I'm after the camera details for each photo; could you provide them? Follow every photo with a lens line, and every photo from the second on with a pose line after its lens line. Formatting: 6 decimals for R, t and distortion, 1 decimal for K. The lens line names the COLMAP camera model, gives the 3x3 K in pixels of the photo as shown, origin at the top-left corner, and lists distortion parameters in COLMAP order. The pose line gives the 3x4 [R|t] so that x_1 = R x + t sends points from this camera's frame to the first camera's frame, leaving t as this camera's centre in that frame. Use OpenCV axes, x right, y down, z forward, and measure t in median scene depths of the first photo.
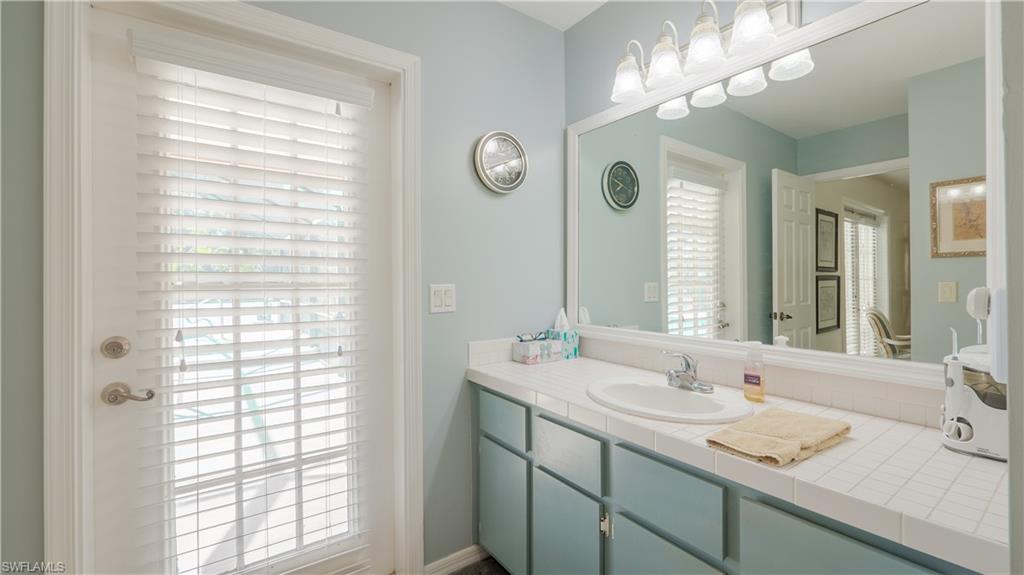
lens RADIAL K [[430.2, 0, 512.5], [0, 430.2, 281.1], [0, 0, 1]] dist [-0.006599, 0.001001]
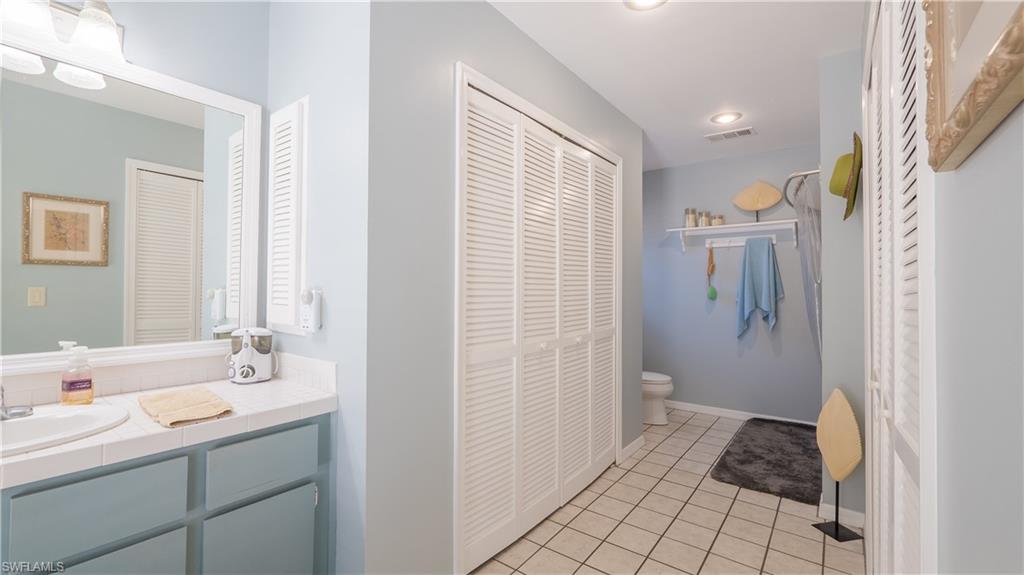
lens RADIAL K [[430.2, 0, 511.8], [0, 430.2, 286.9], [0, 0, 1]] dist [-0.006599, 0.001001]
pose [[-0.300080, 0.005910, 0.953896, -0.373907], [-0.006372, 0.999946, -0.008200, 0.002071], [-0.953893, -0.008538, -0.300026, 0.190794]]
